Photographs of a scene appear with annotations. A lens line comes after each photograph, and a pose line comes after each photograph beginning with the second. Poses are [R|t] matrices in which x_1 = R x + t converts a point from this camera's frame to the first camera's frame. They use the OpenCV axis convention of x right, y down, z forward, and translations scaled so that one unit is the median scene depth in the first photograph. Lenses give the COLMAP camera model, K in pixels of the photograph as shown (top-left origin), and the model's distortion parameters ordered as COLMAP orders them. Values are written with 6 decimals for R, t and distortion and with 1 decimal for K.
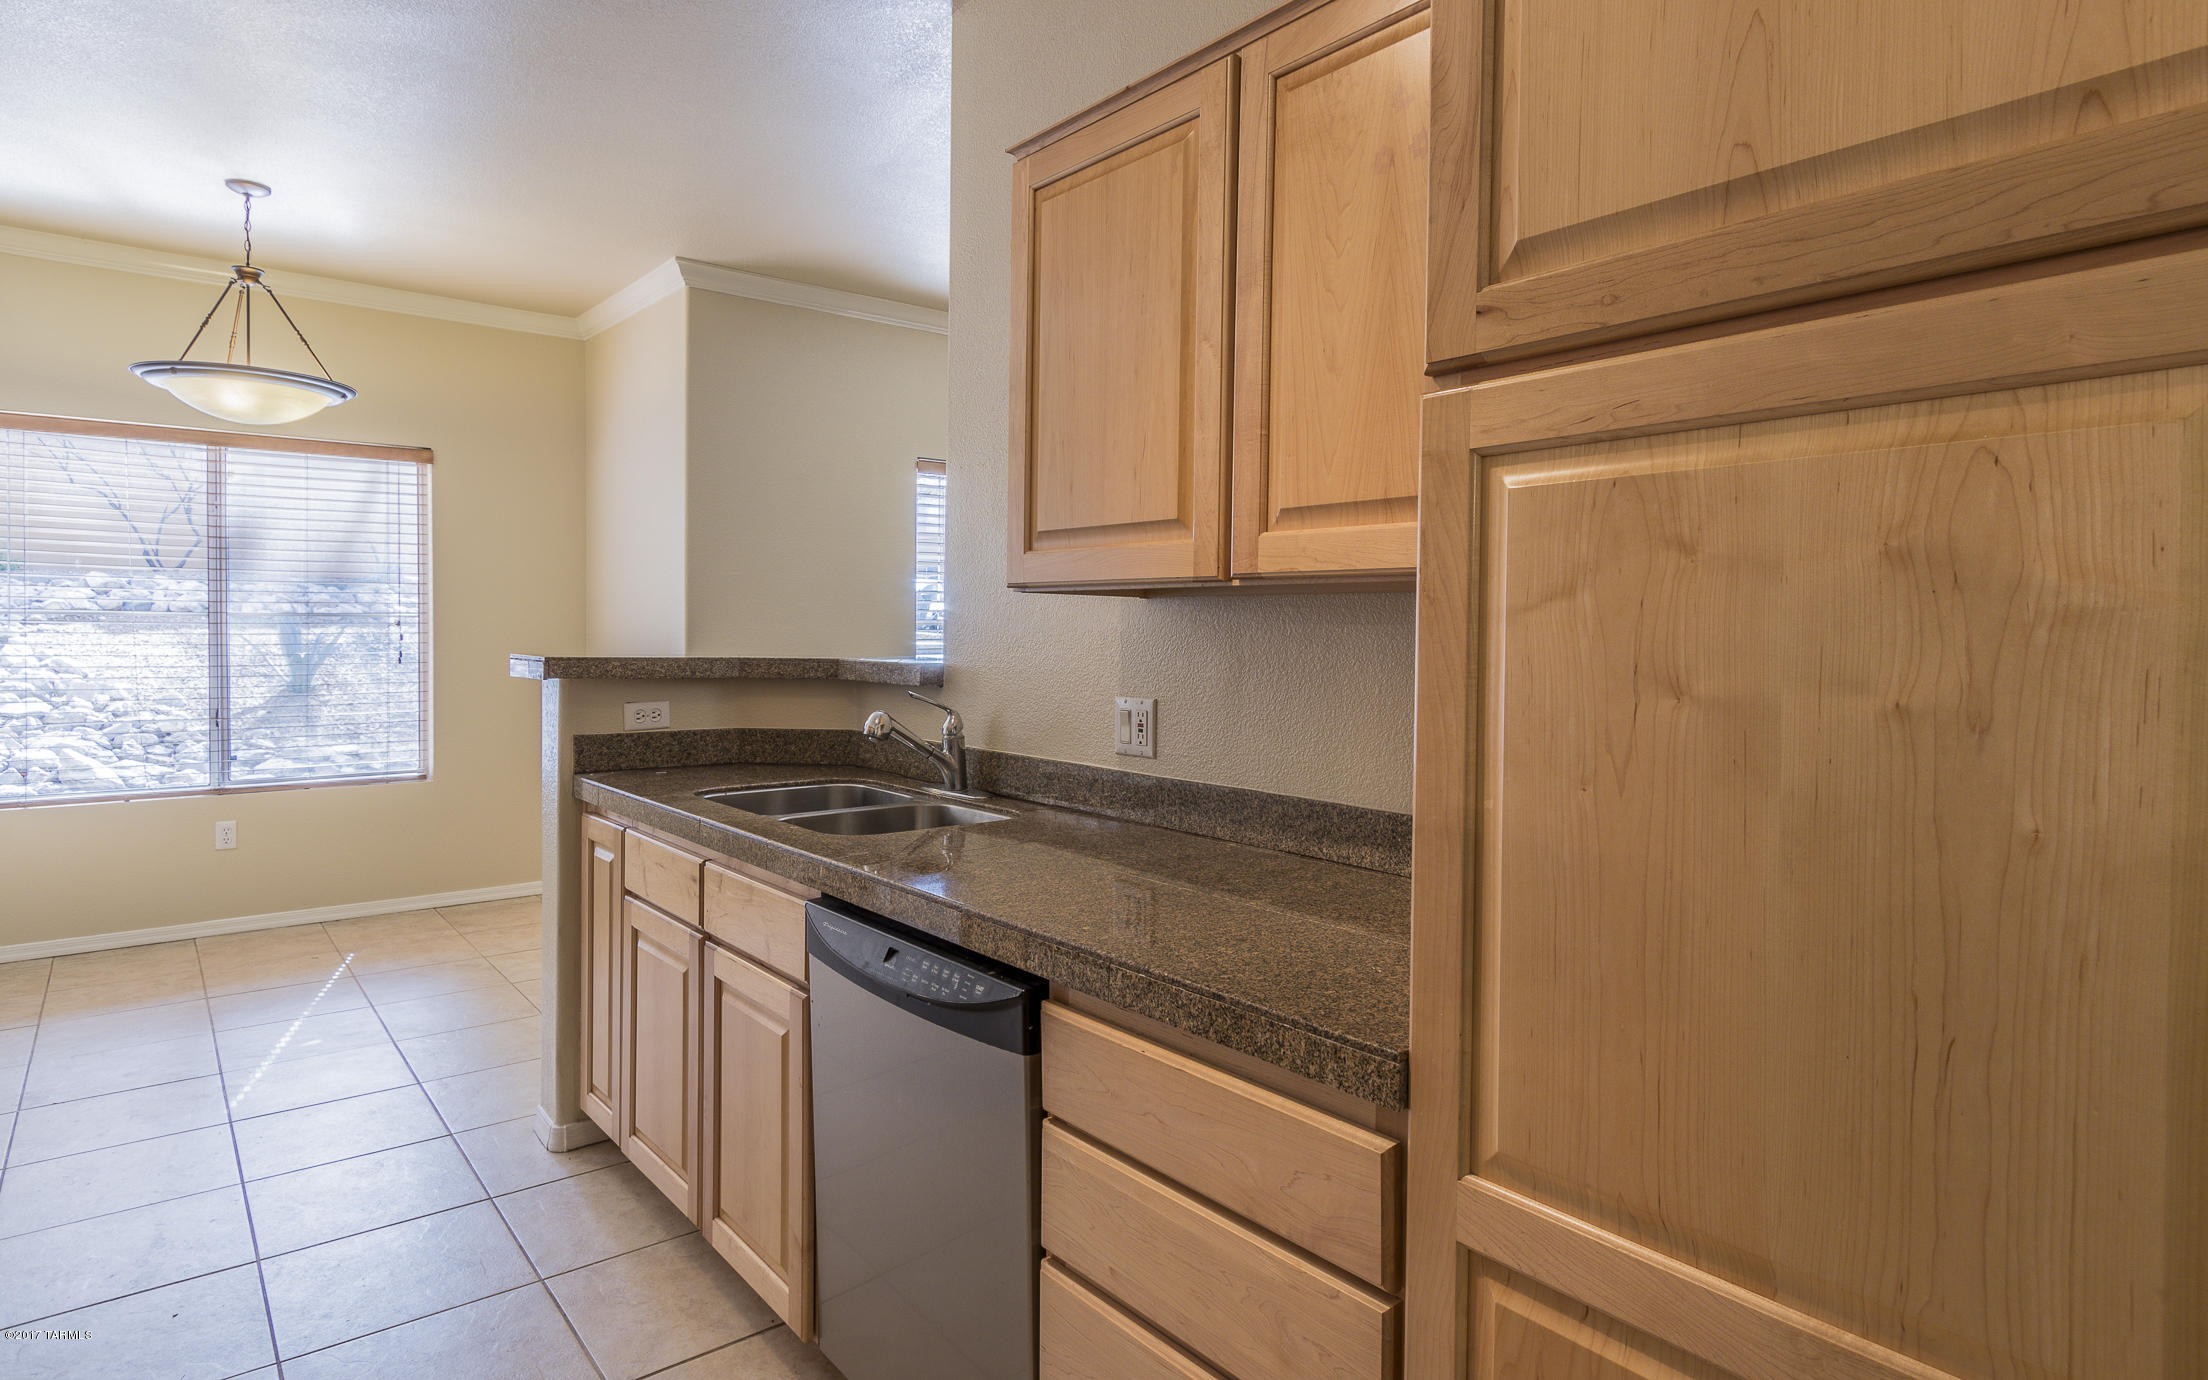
lens RADIAL K [[1184.2, 0, 1039.0], [0, 1184.2, 585.1], [0, 0, 1]] dist [0.013764, -0.002183]
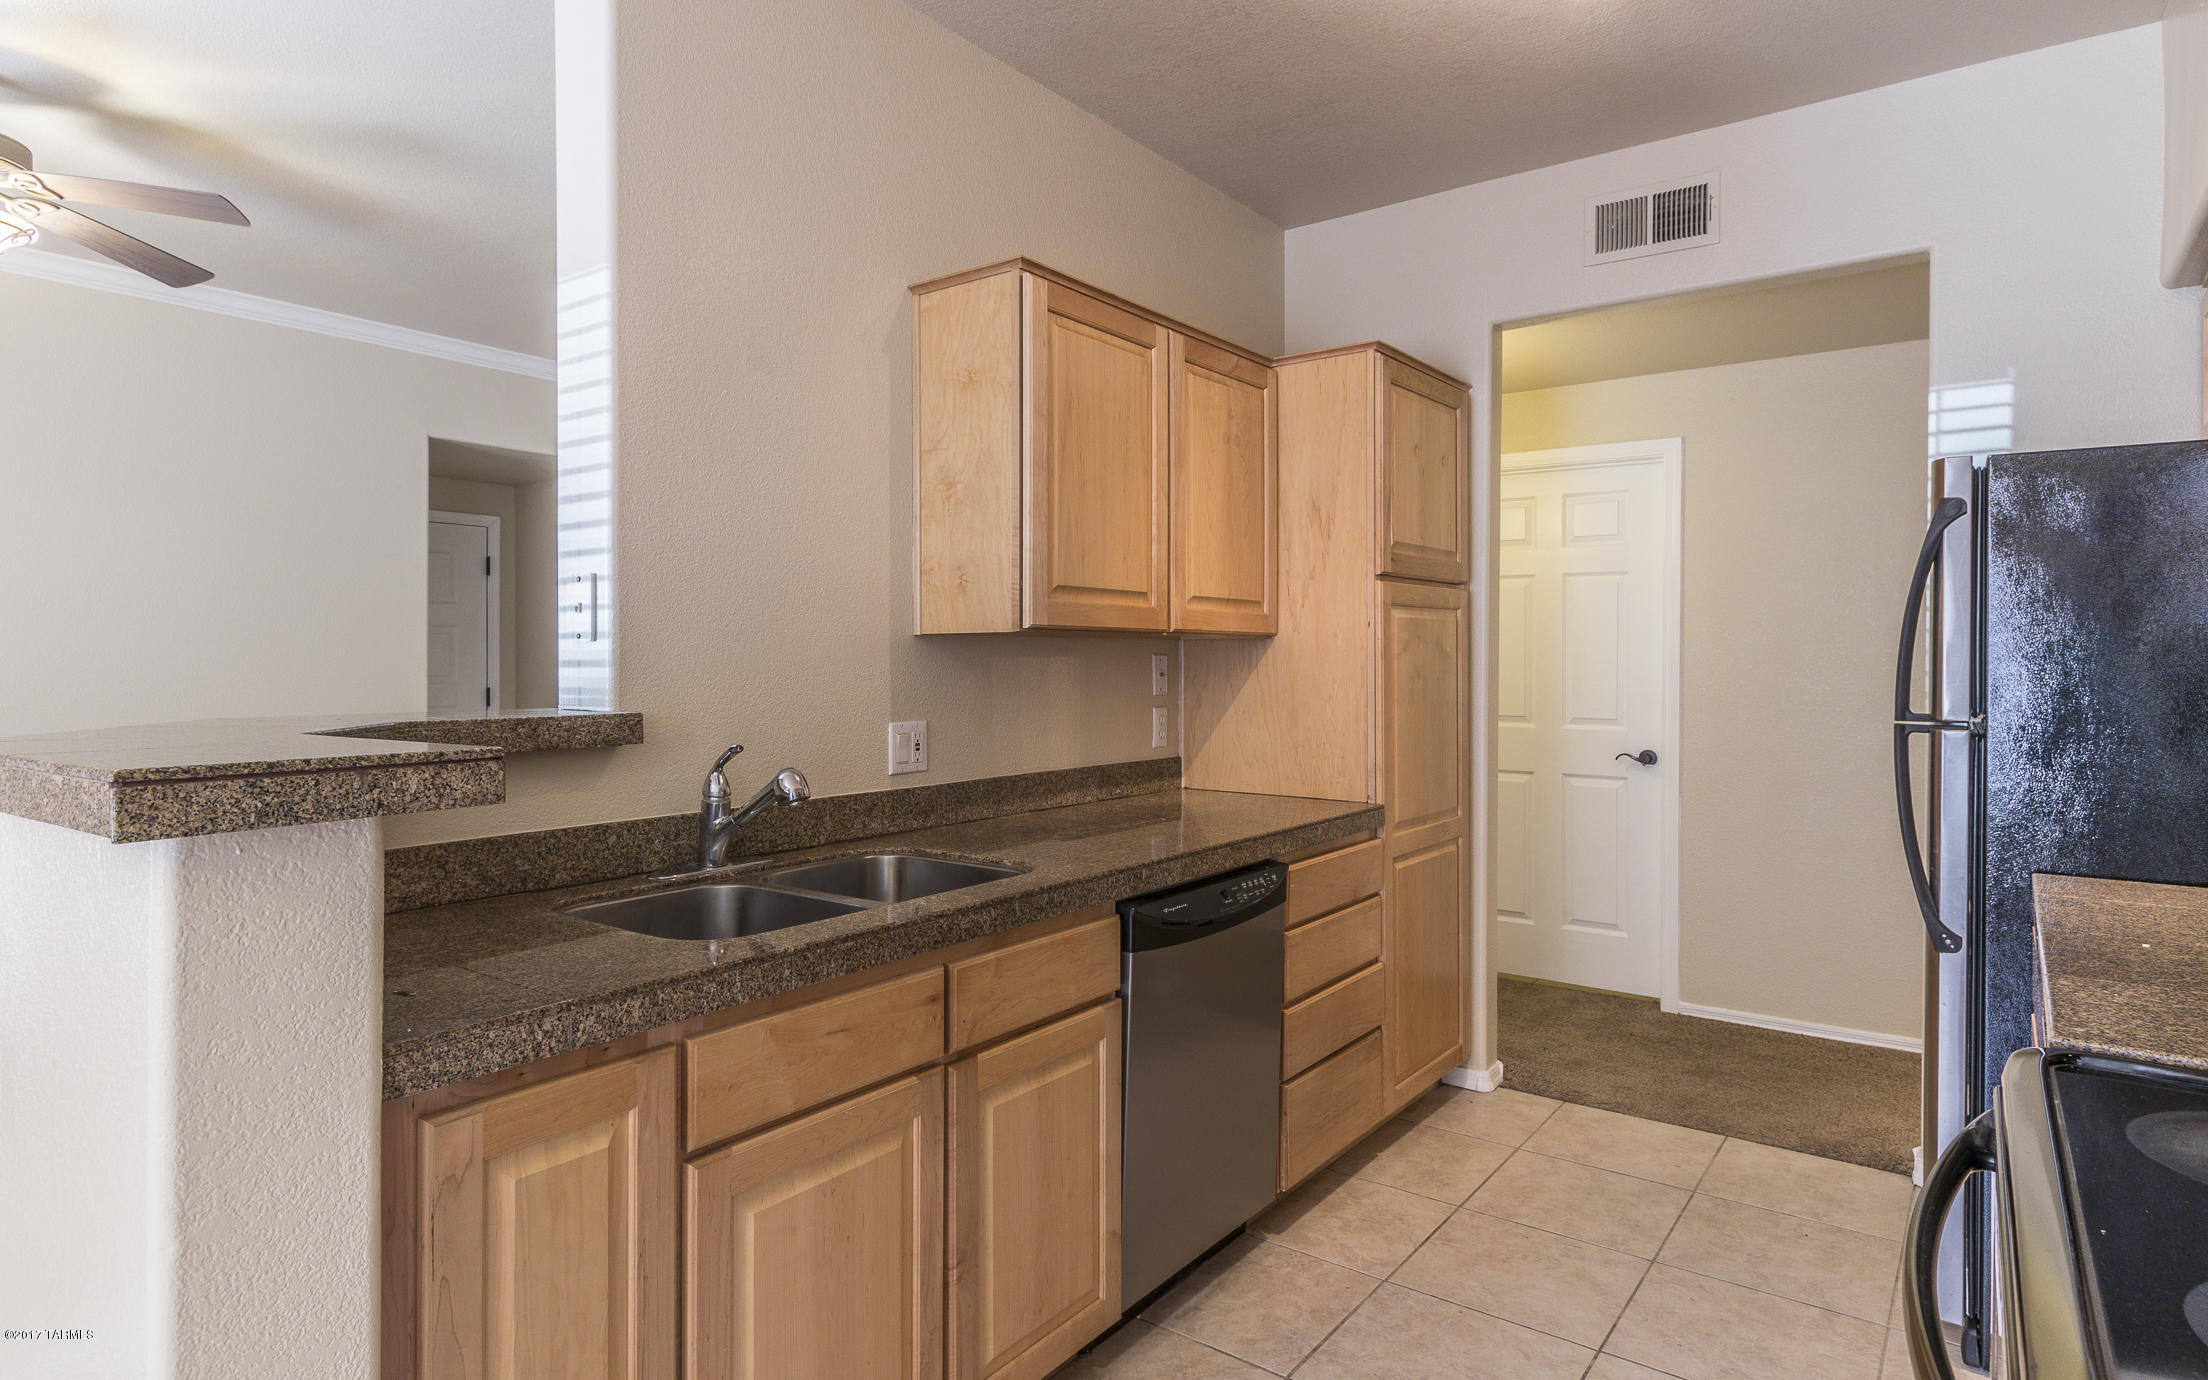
lens RADIAL K [[1184.2, 0, 1101.3], [0, 1184.2, 668.1], [0, 0, 1]] dist [0.013764, -0.002183]
pose [[-0.287867, -0.016177, 0.957534, -1.072863], [-0.042034, 0.999107, 0.004243, 0.031305], [-0.956747, -0.039027, -0.288290, 1.167075]]
